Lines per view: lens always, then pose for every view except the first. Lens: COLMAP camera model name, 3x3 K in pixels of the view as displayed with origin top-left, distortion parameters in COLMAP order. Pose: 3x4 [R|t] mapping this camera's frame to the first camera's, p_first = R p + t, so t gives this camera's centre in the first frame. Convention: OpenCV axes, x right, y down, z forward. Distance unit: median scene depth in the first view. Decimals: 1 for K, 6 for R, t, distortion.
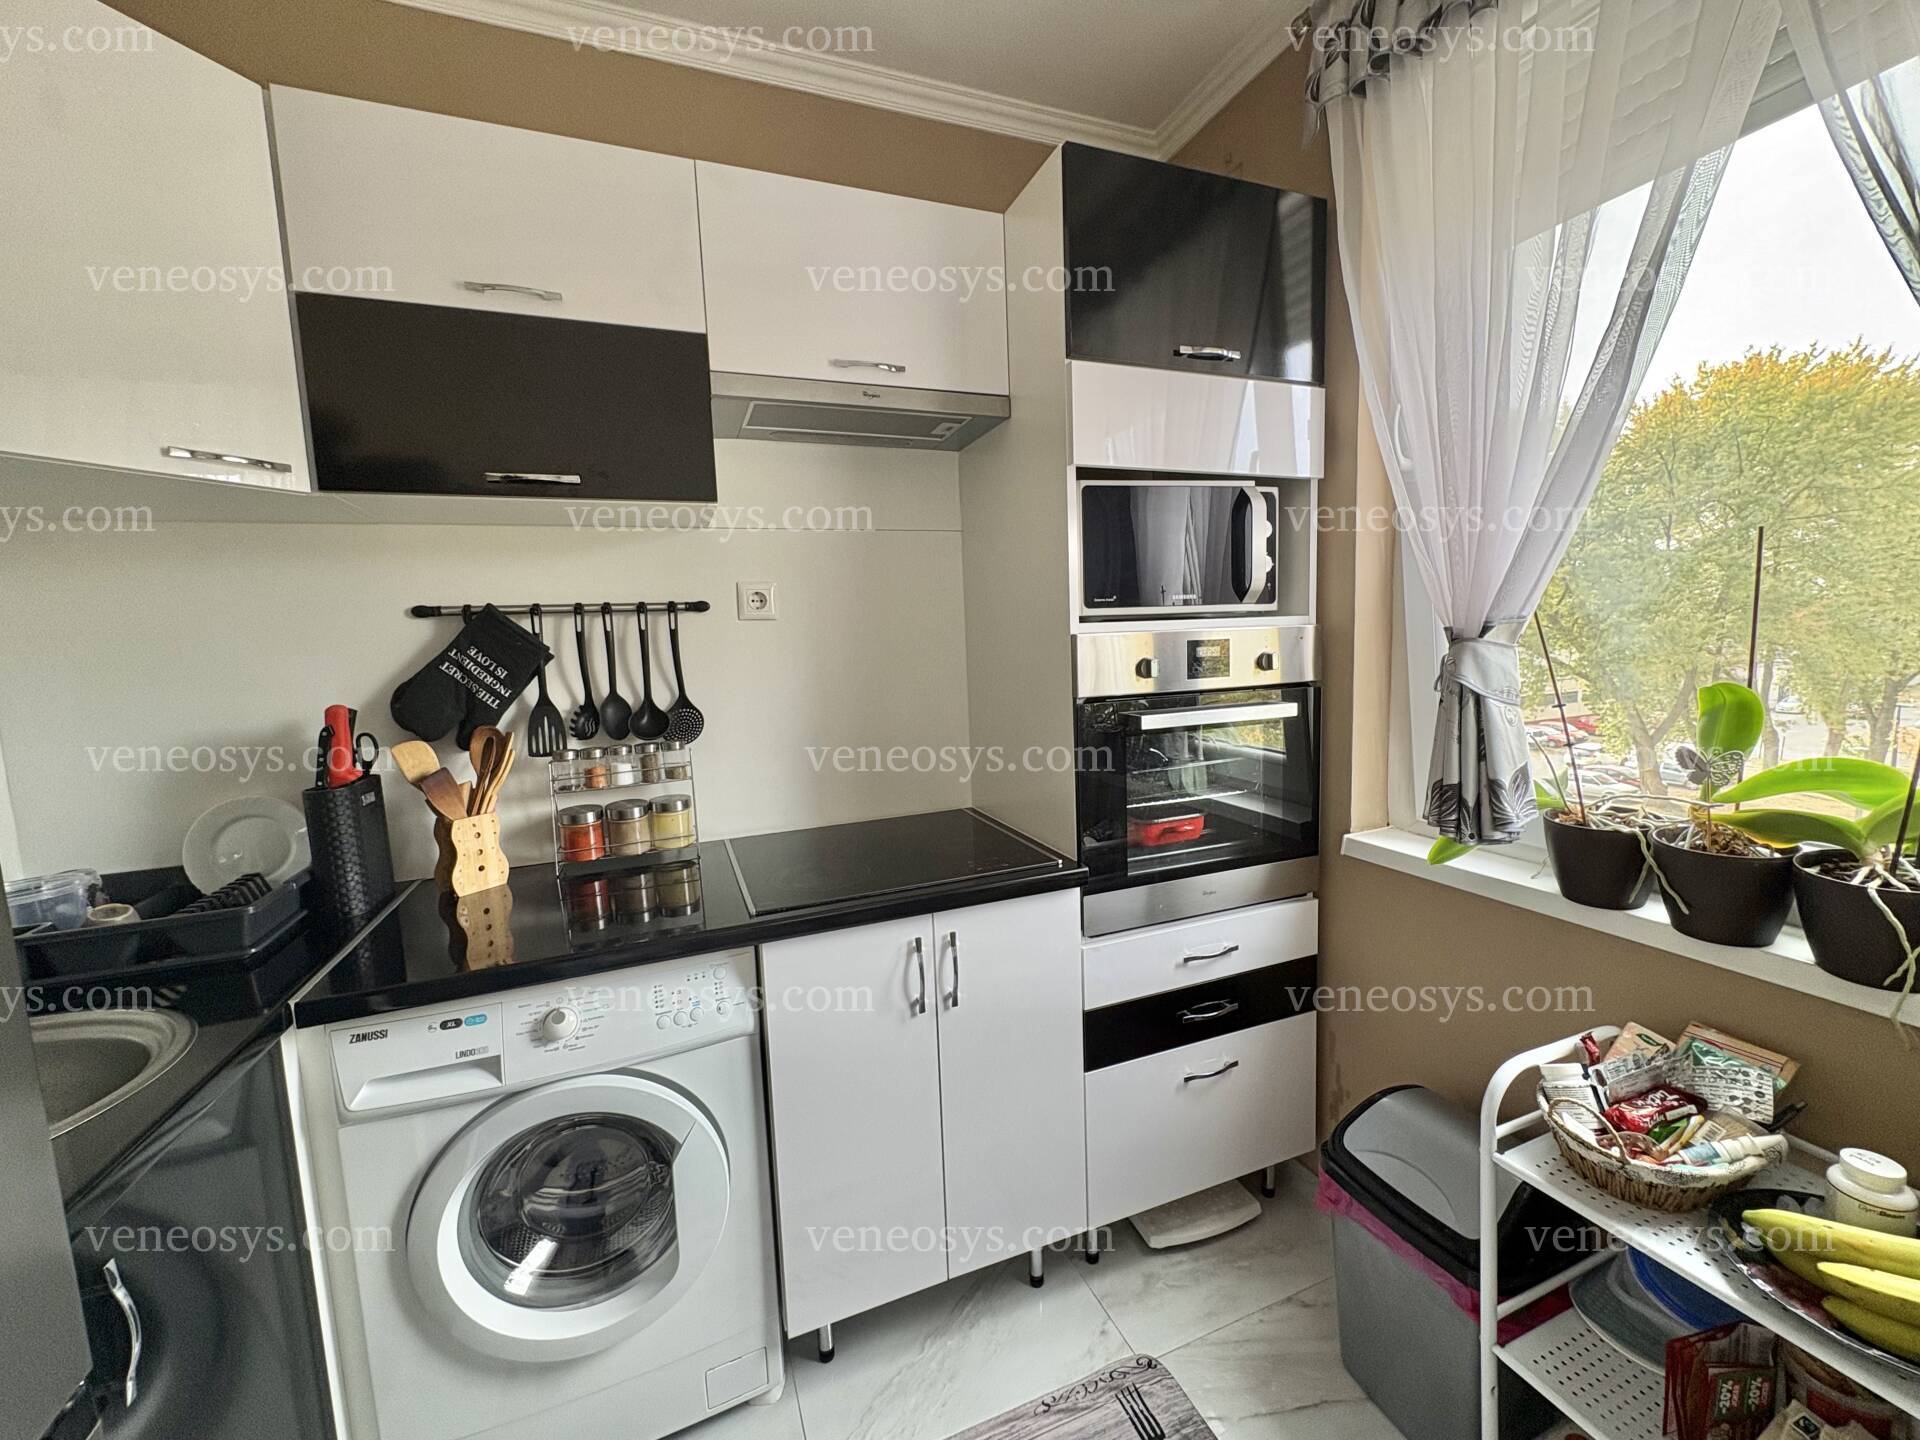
lens RADIAL K [[762.2, 0, 960.8], [0, 762.2, 718.0], [0, 0, 1]] dist [-0.000717, -0.000002]
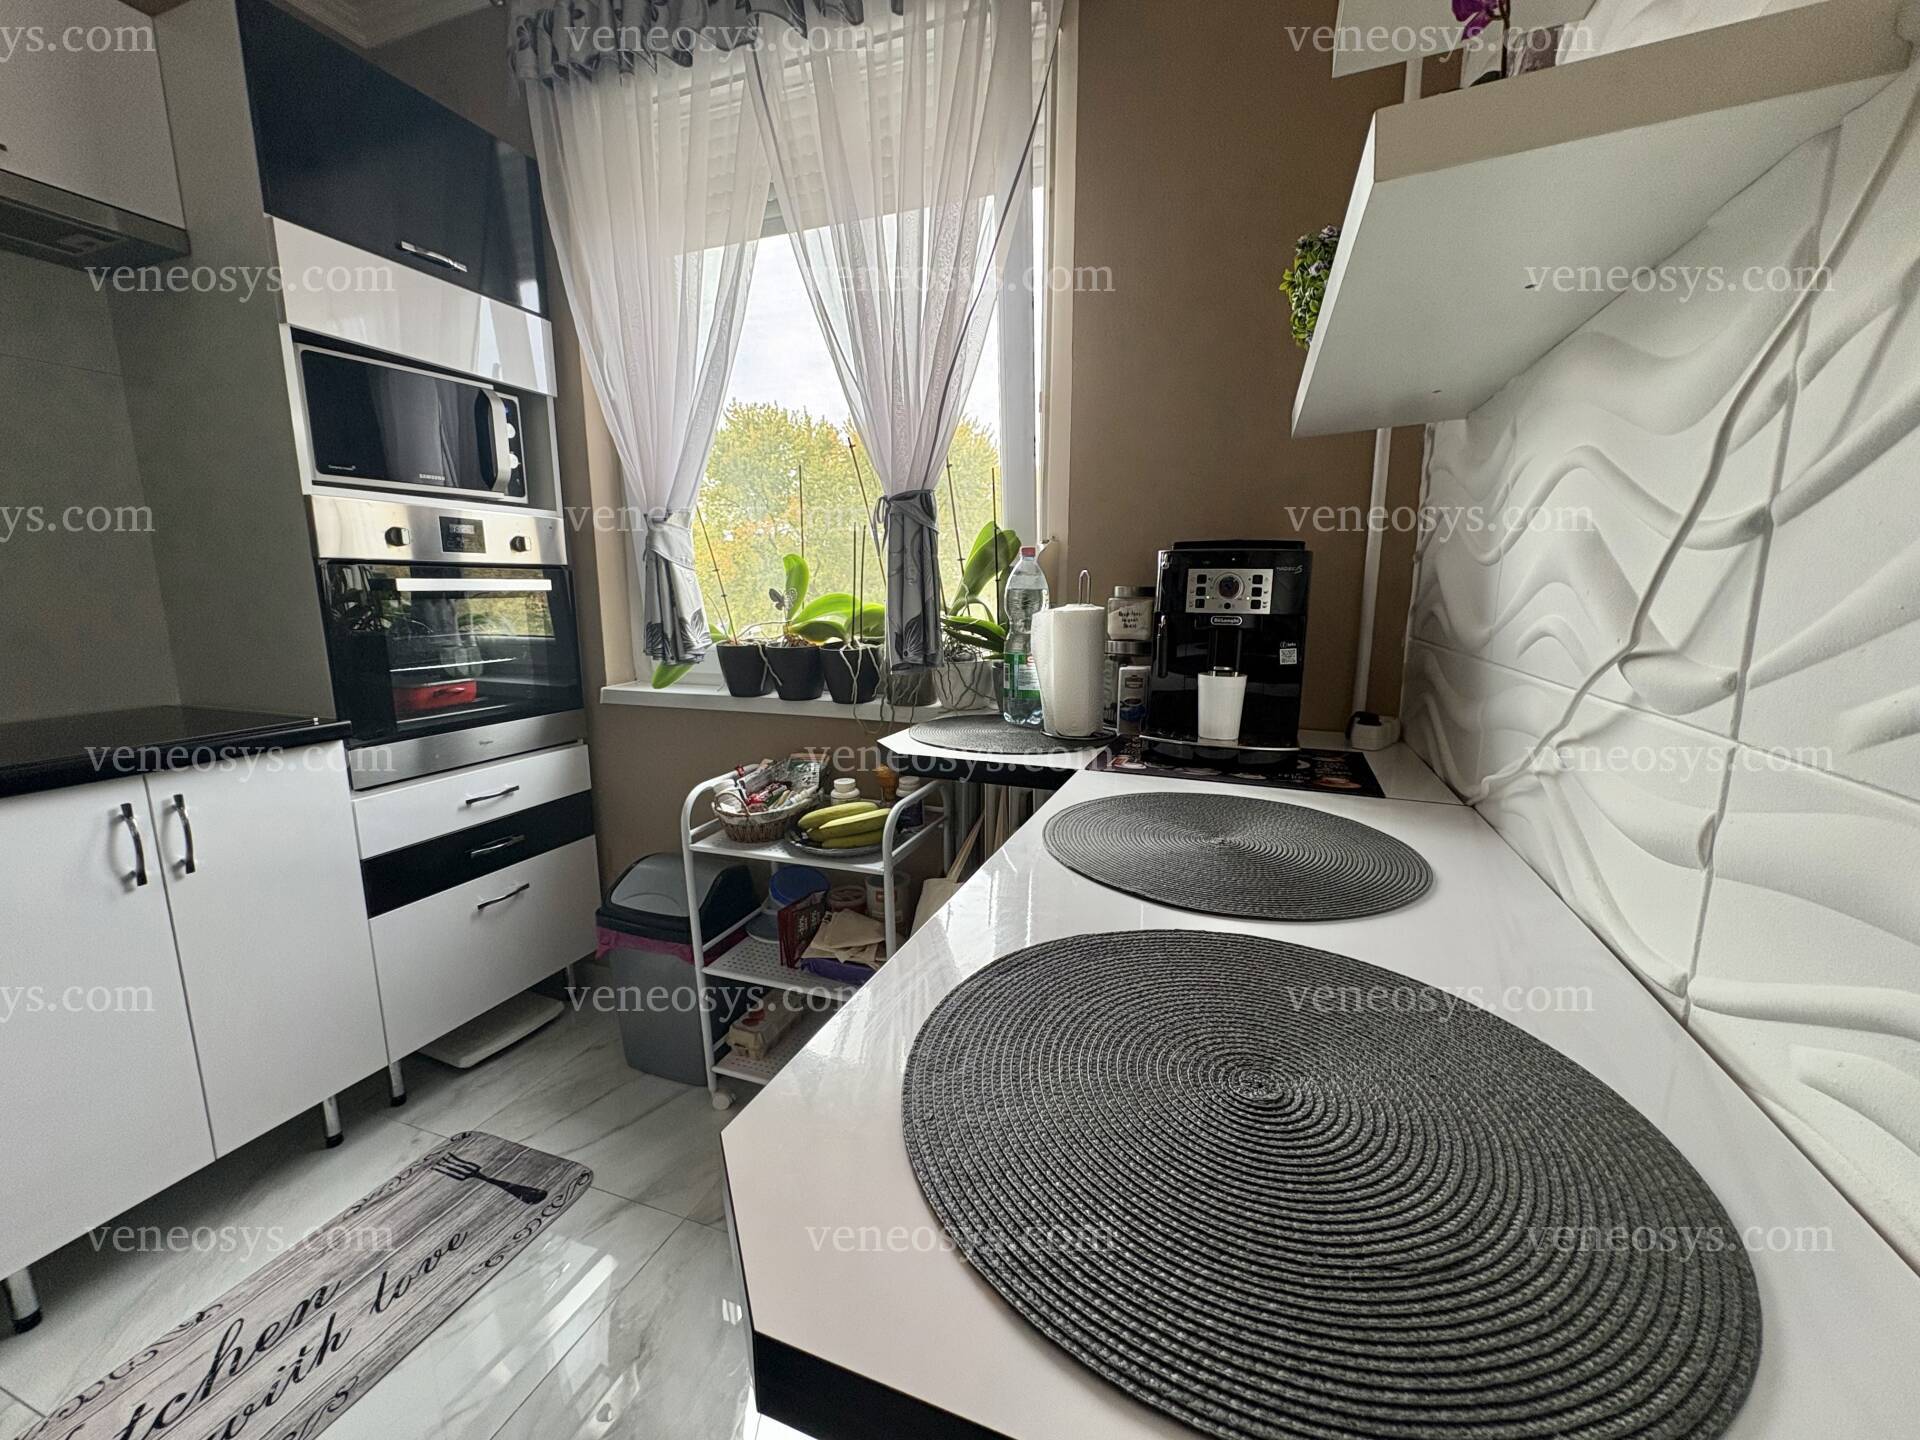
lens RADIAL K [[762.2, 0, 960.8], [0, 762.2, 718.0], [0, 0, 1]] dist [-0.000717, -0.000002]
pose [[0.667601, -0.091289, 0.738902, -0.048463], [0.057317, 0.995811, 0.071242, 0.163661], [-0.742310, -0.005210, 0.670037, -0.337418]]
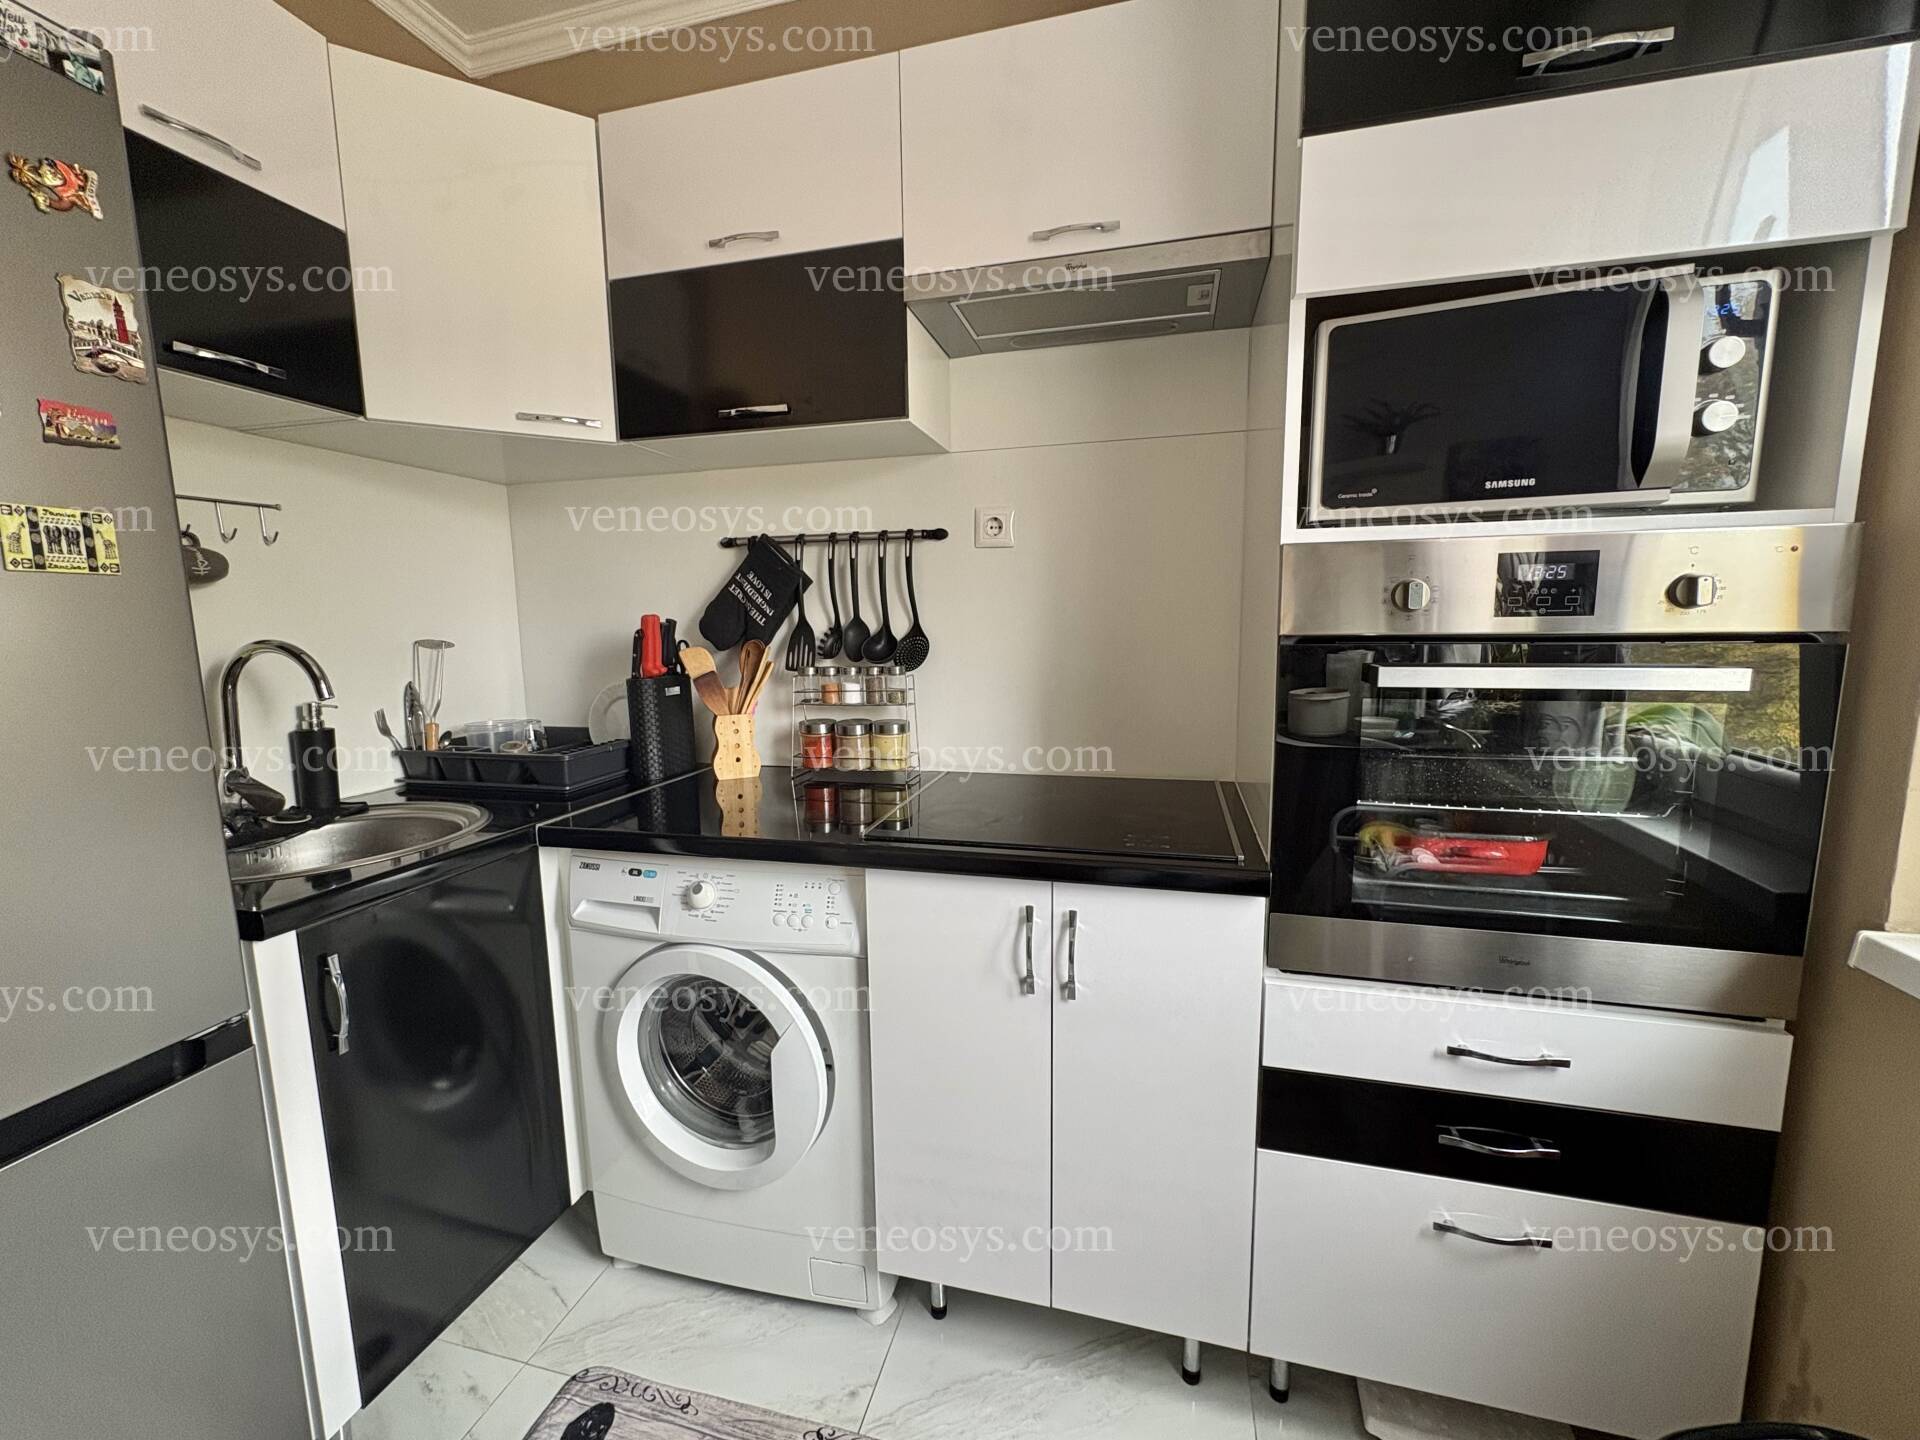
lens RADIAL K [[762.2, 0, 960.8], [0, 762.2, 718.0], [0, 0, 1]] dist [-0.000717, -0.000002]
pose [[0.806450, 0.104101, -0.582067, 0.327803], [-0.080071, 0.994539, 0.066932, 0.026258], [0.585856, -0.007371, 0.810382, 0.244962]]
